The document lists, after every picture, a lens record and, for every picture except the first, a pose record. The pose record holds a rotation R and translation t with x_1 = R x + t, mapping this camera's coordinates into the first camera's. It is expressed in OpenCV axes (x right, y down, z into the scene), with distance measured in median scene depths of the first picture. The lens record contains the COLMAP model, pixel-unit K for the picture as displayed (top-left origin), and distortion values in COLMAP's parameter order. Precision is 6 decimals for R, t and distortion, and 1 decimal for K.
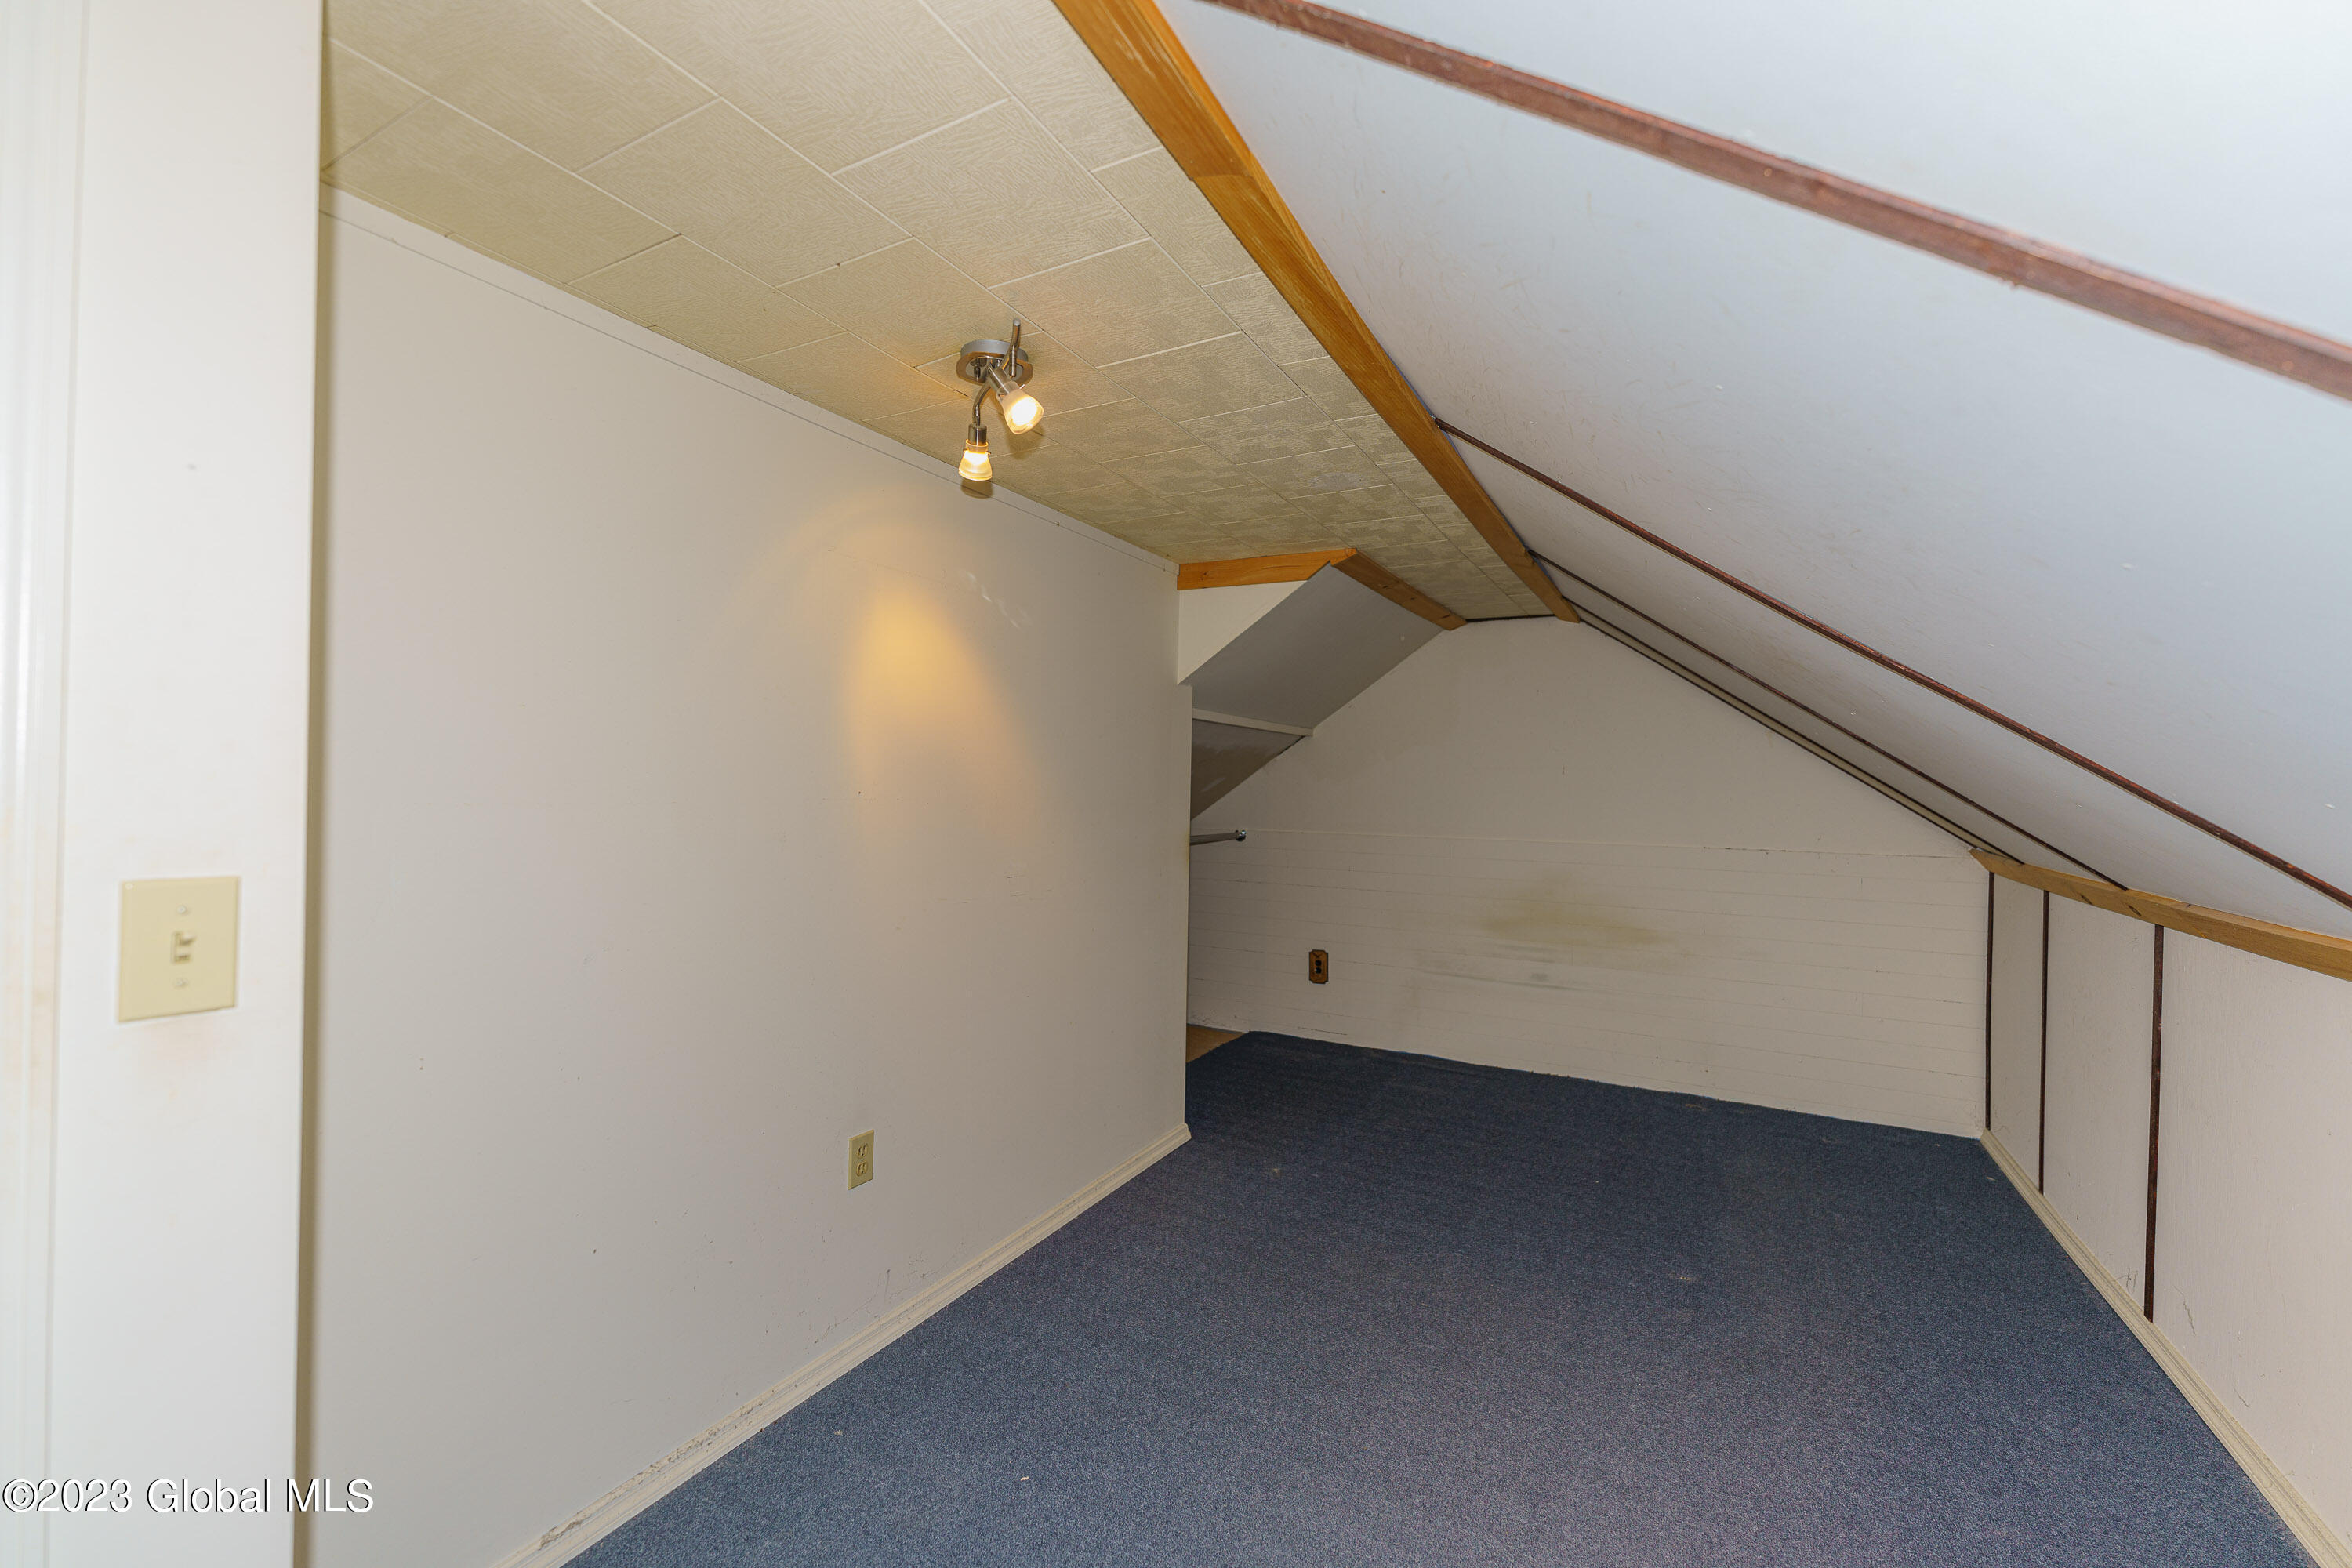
lens RADIAL K [[938.3, 0, 1184.1], [0, 938.3, 778.4], [0, 0, 1]] dist [0.000563, 0.000161]
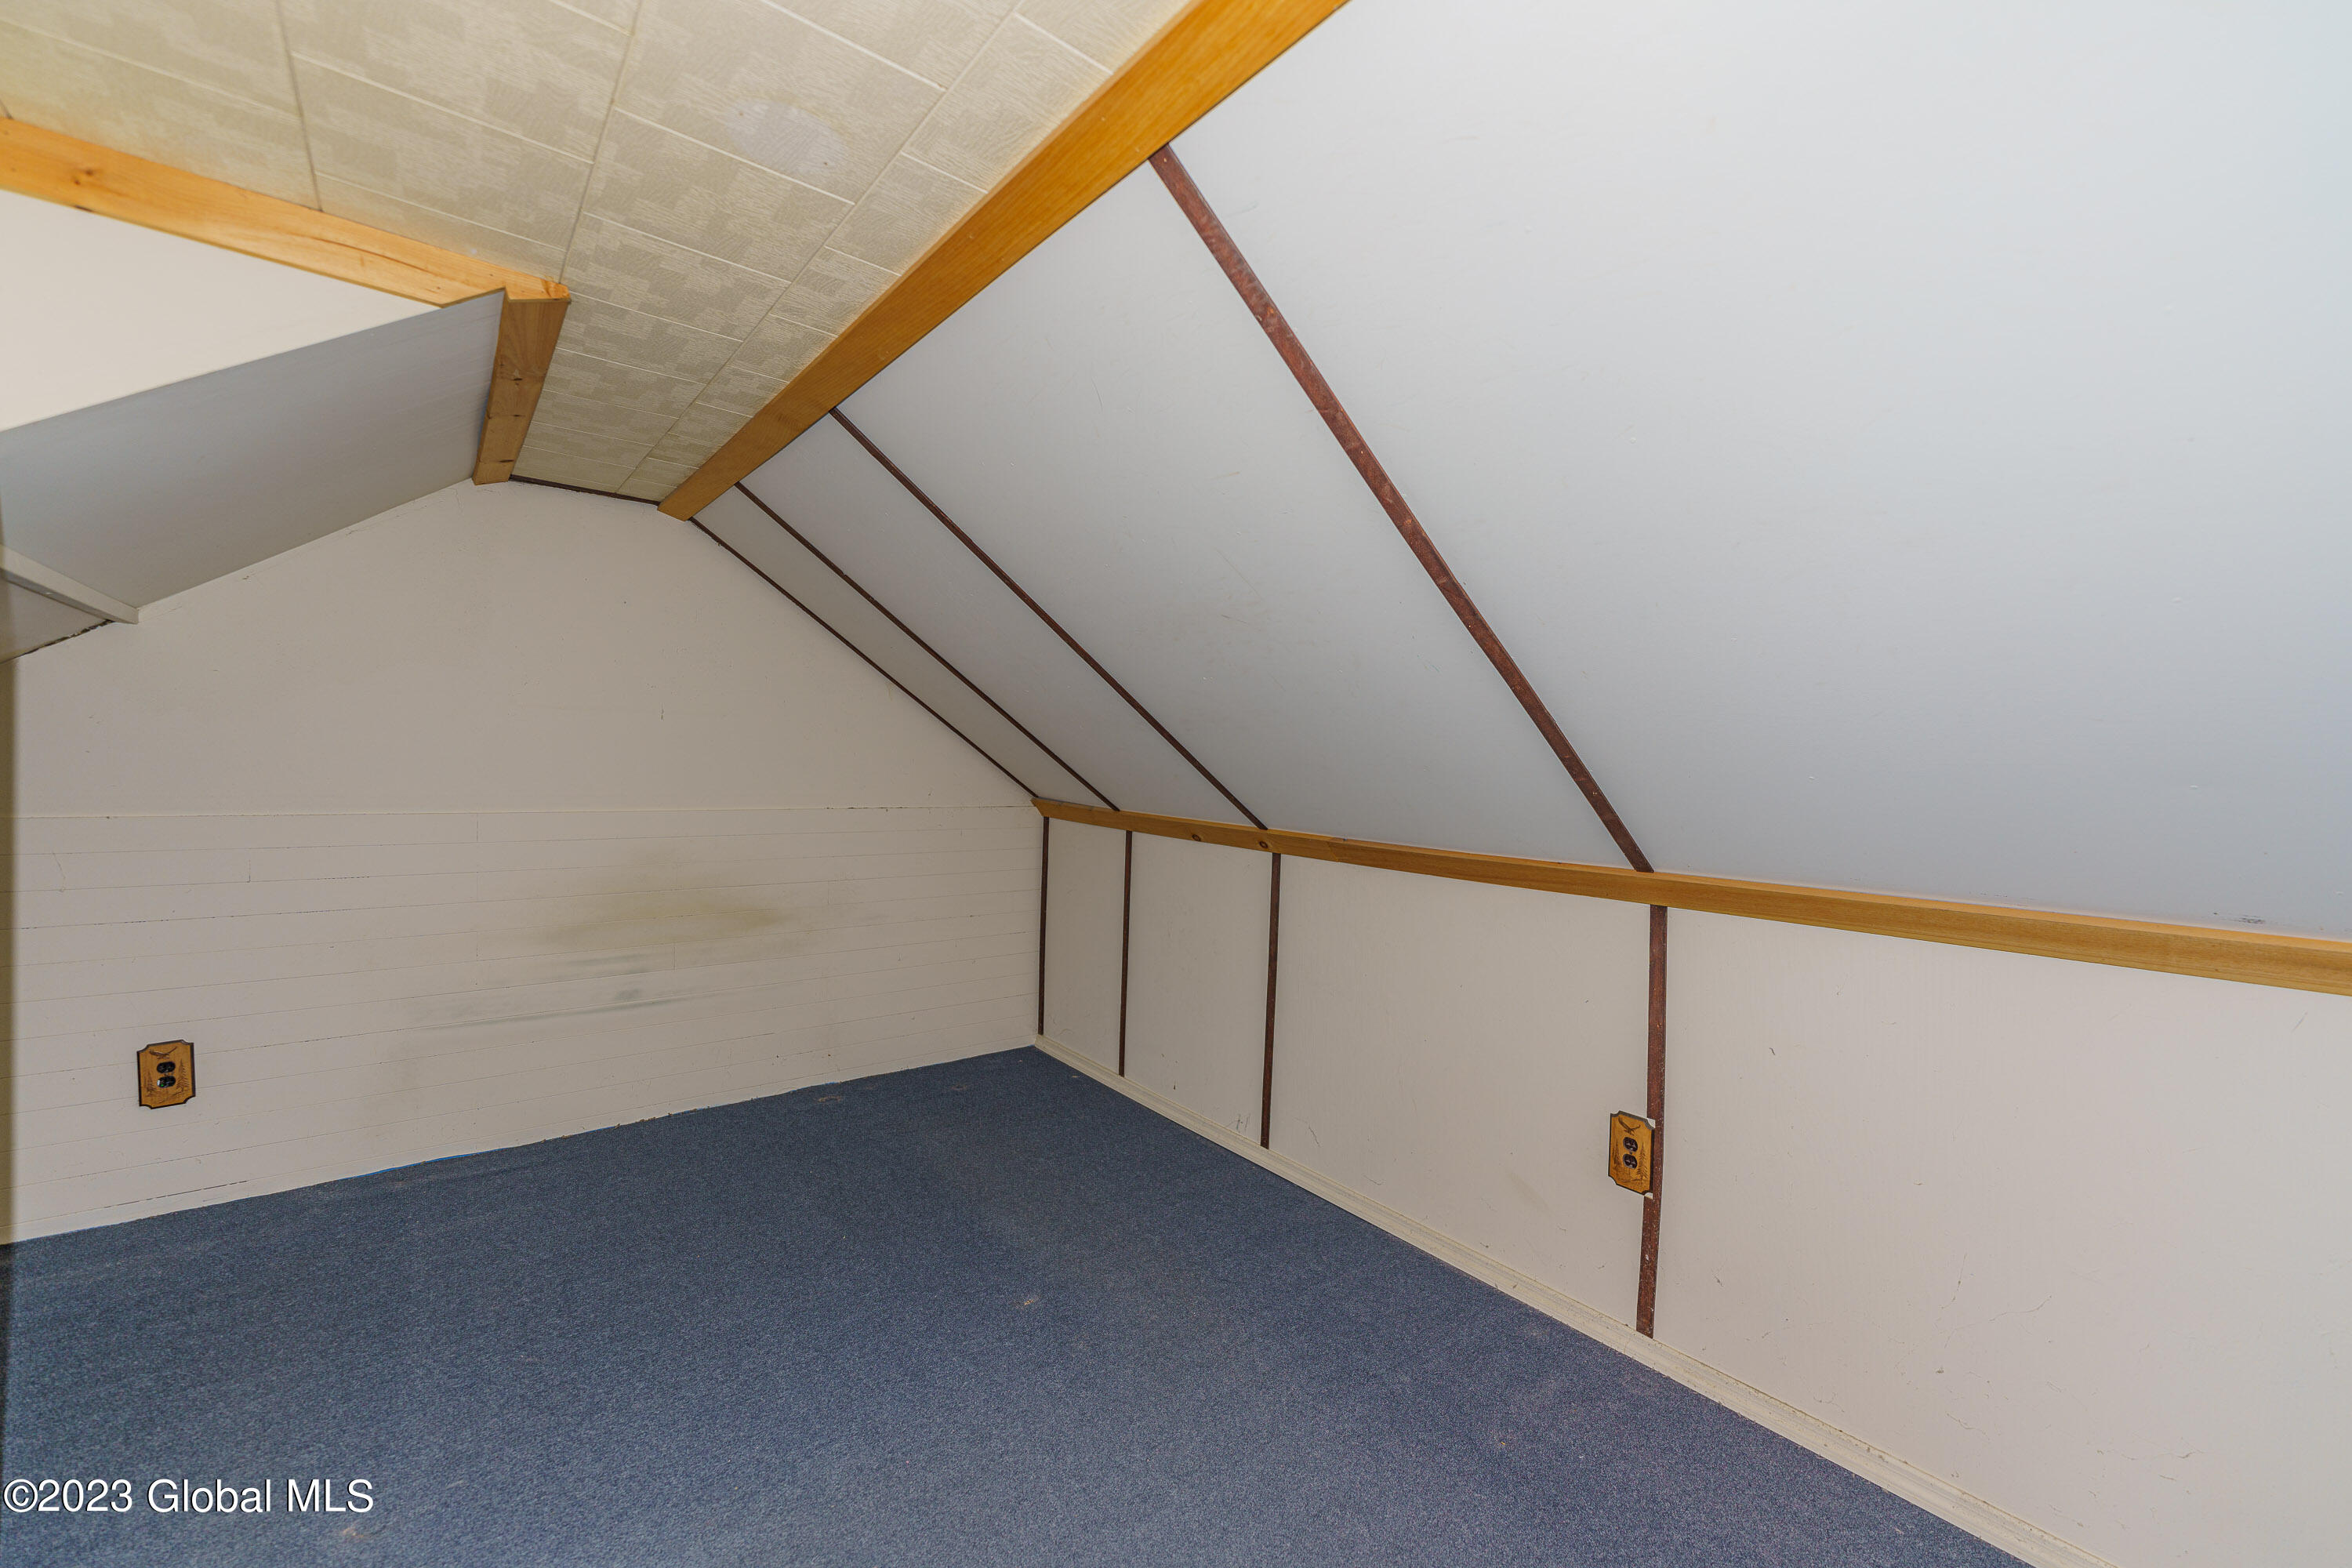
lens RADIAL K [[938.3, 0, 1184.1], [0, 938.3, 778.4], [0, 0, 1]] dist [0.000563, 0.000161]
pose [[0.382956, -0.023290, 0.923473, -0.153225], [-0.032292, 0.998734, 0.038579, 0.000963], [-0.923202, -0.044595, 0.381719, 0.391924]]
